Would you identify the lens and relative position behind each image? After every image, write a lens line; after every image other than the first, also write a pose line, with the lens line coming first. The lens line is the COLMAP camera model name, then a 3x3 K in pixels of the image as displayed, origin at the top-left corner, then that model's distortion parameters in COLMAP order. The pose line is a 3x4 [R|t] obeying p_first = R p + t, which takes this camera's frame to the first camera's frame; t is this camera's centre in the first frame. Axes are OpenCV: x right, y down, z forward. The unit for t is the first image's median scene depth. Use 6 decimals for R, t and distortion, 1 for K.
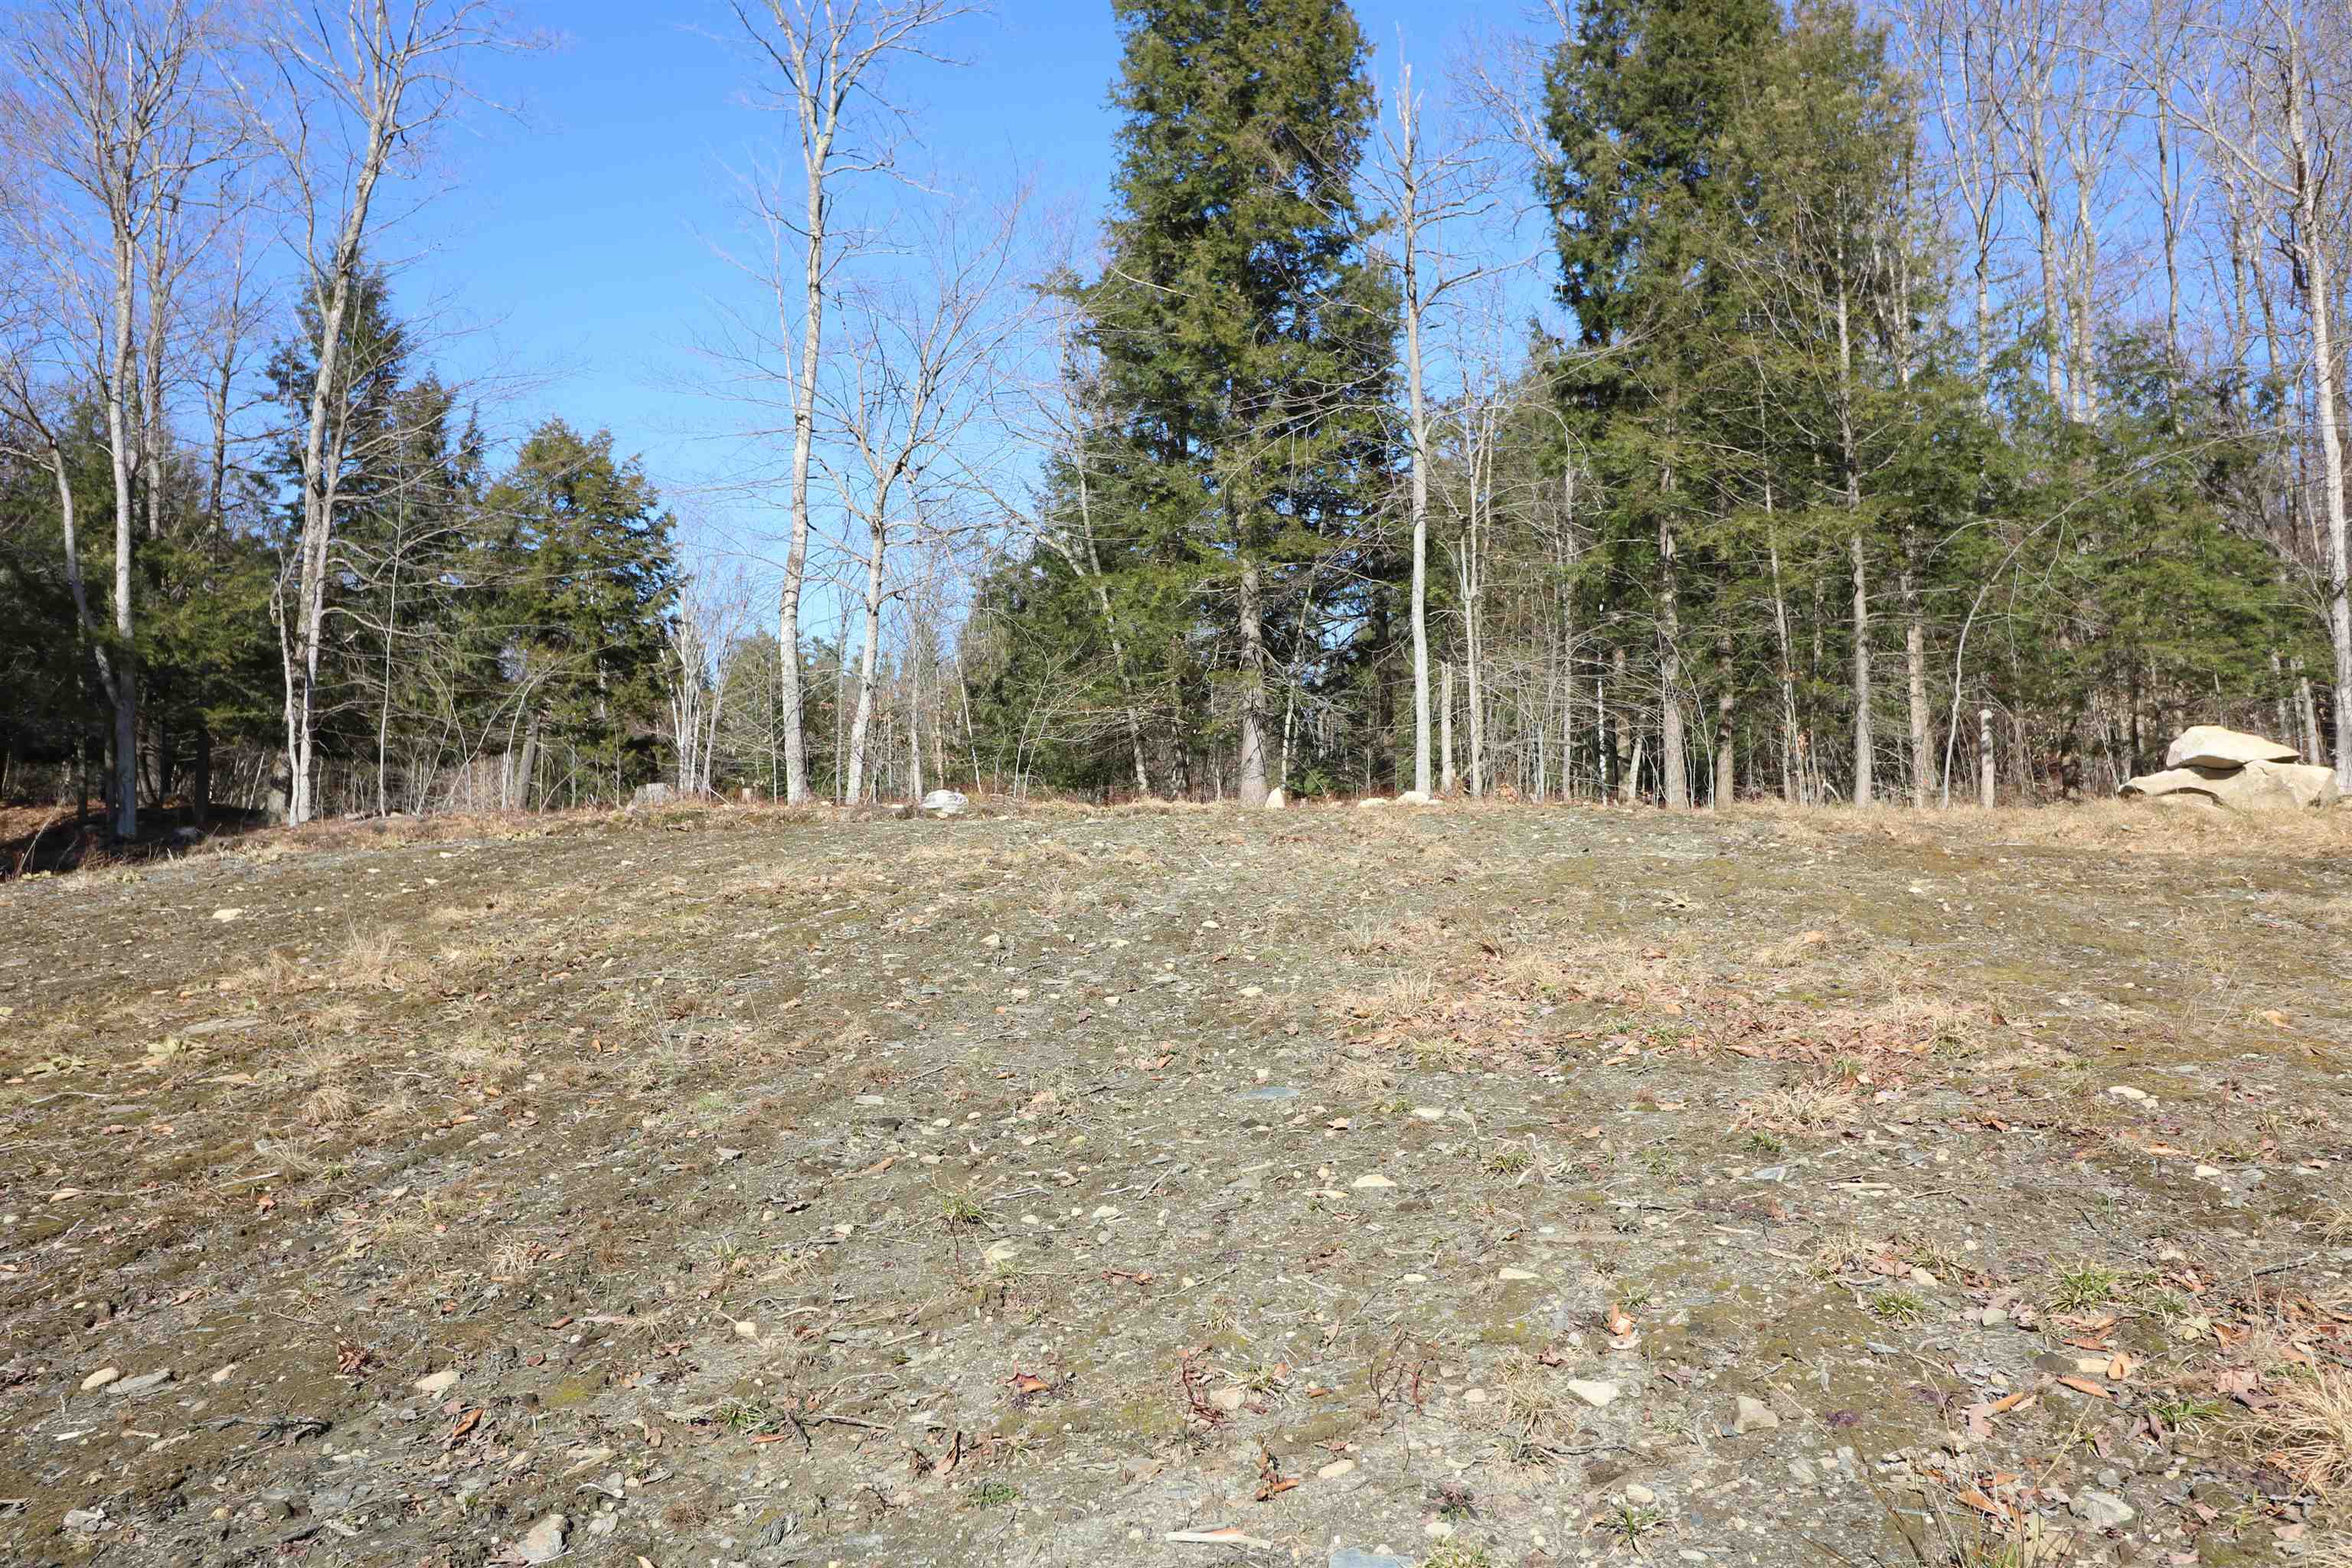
lens RADIAL K [[1758.6, 0, 1195.1], [0, 1758.6, 762.8], [0, 0, 1]] dist [-0.008901, 0.000133]
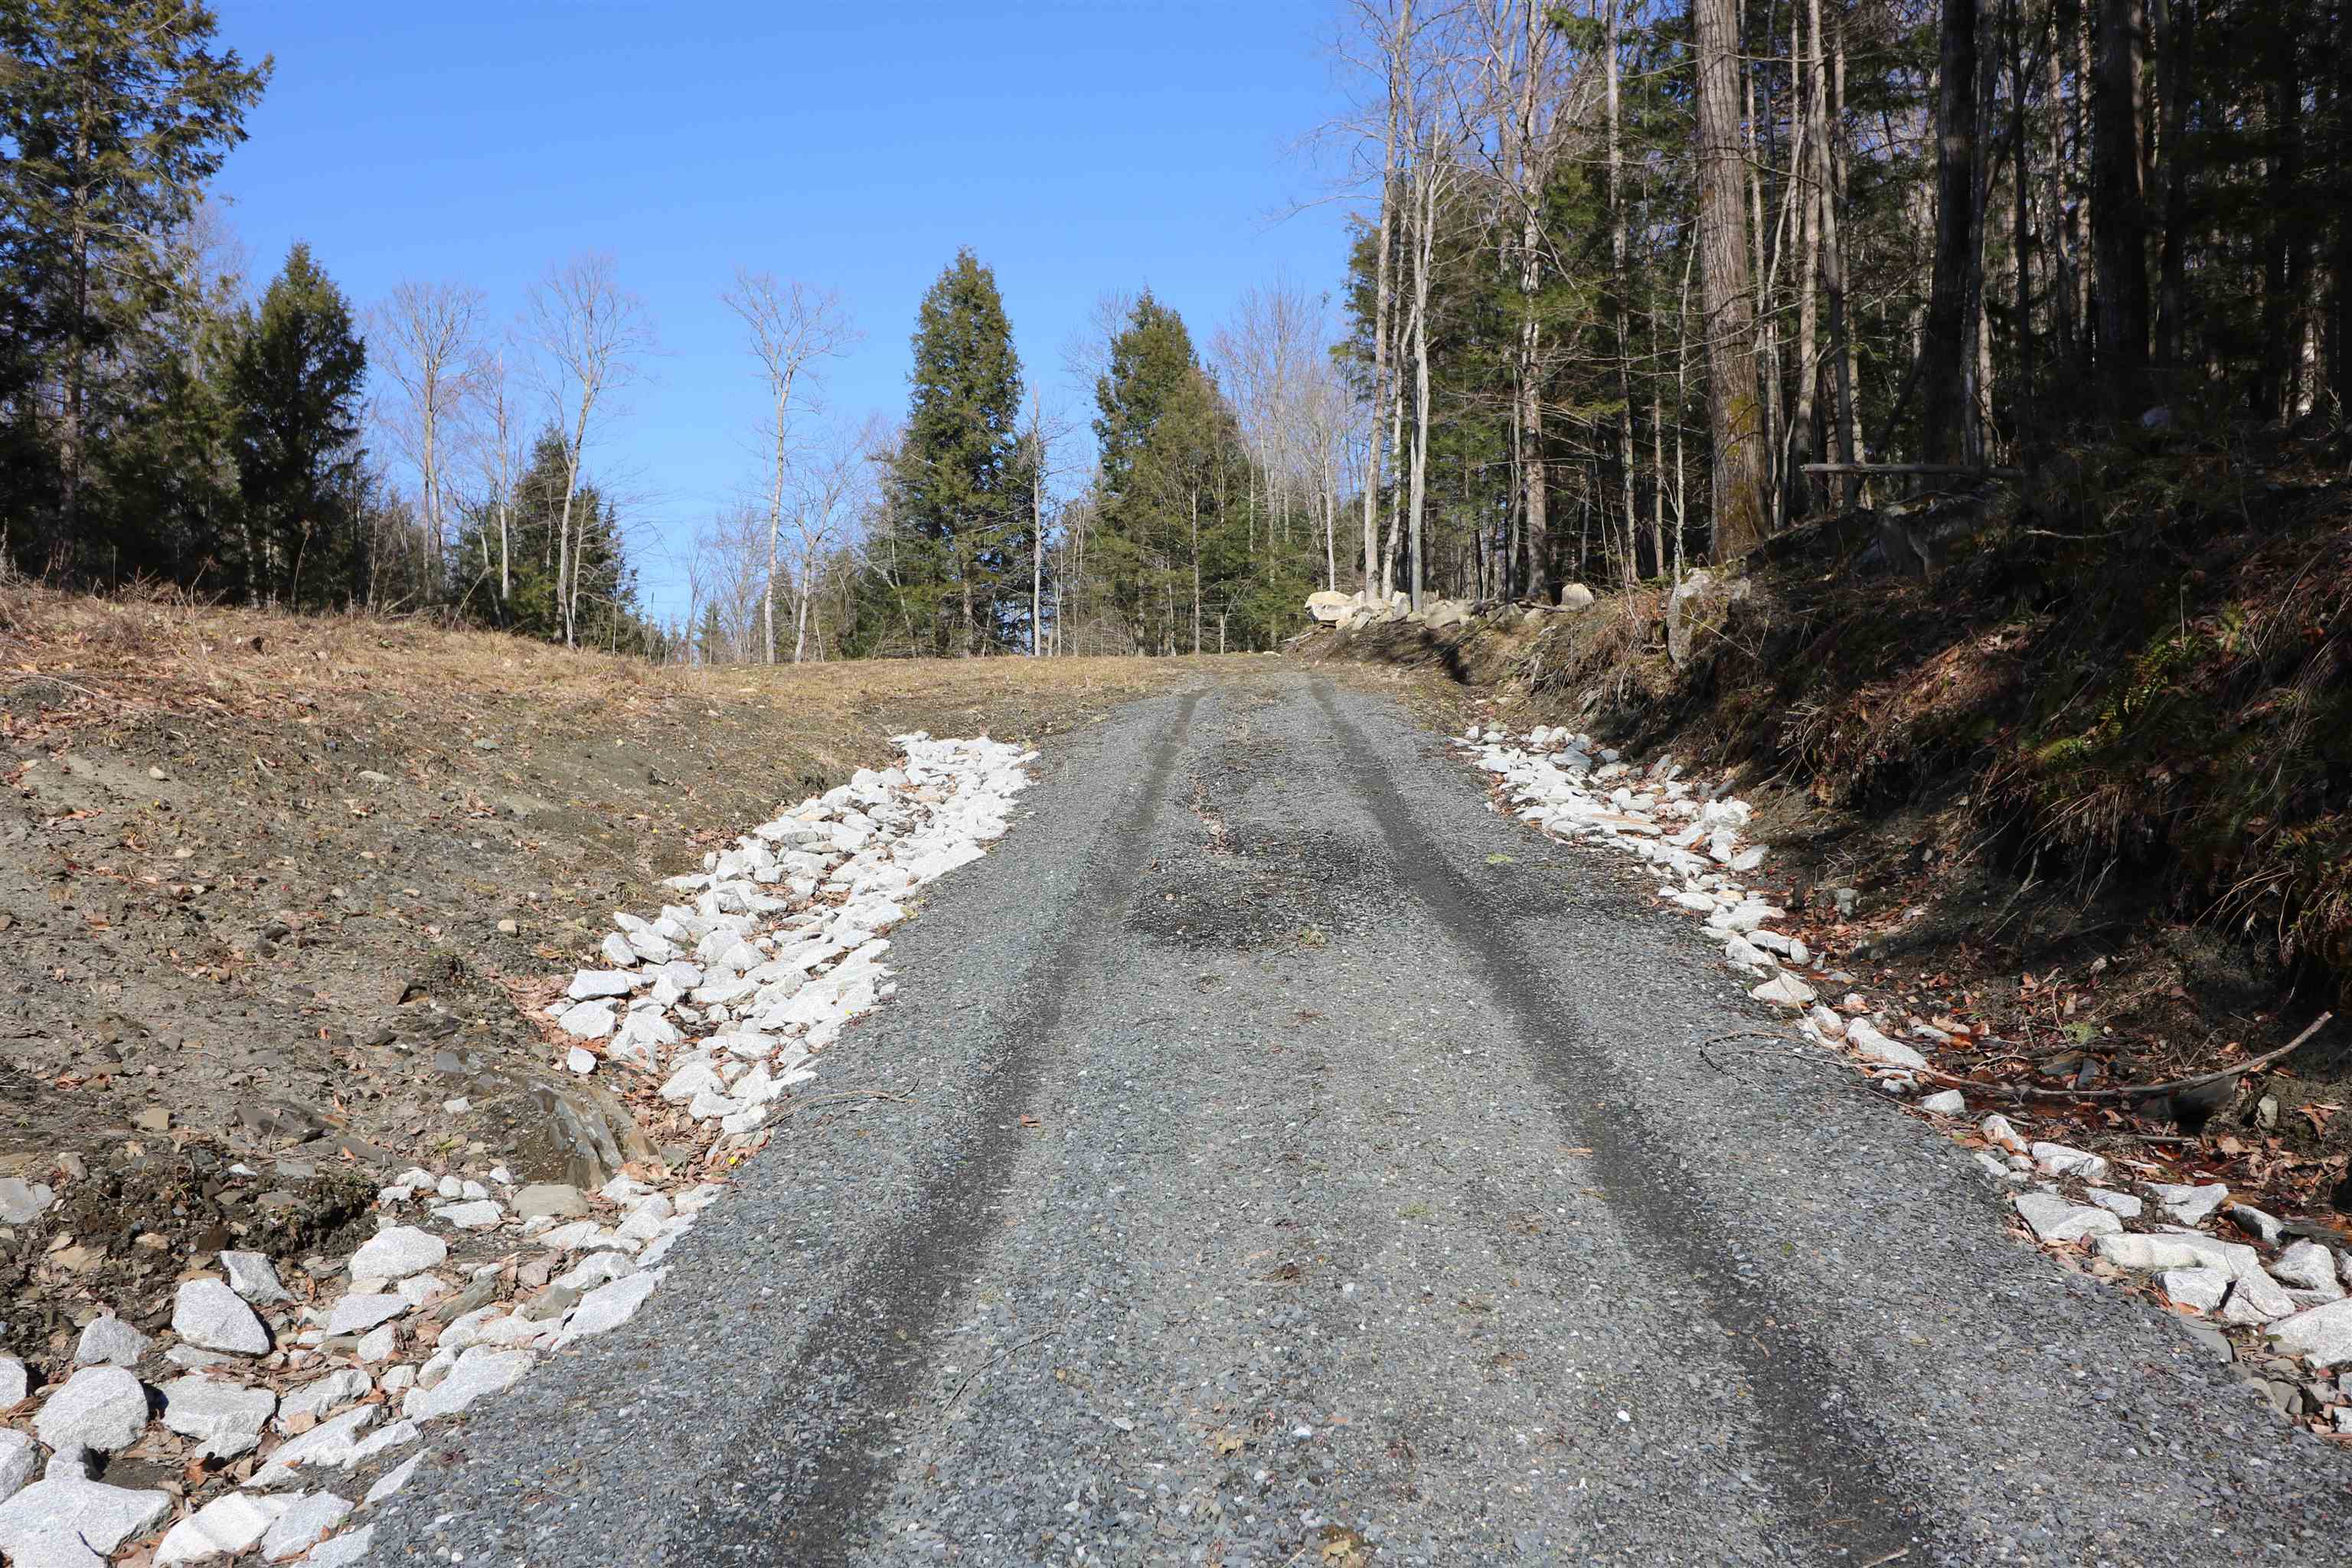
lens RADIAL K [[1758.6, 0, 1226.2], [0, 1758.6, 825.4], [0, 0, 1]] dist [-0.008901, 0.000133]
pose [[0.984566, 0.006912, 0.174875, -0.085802], [-0.014720, 0.998950, 0.043390, 0.235847], [-0.174391, -0.045294, 0.983634, -3.193810]]
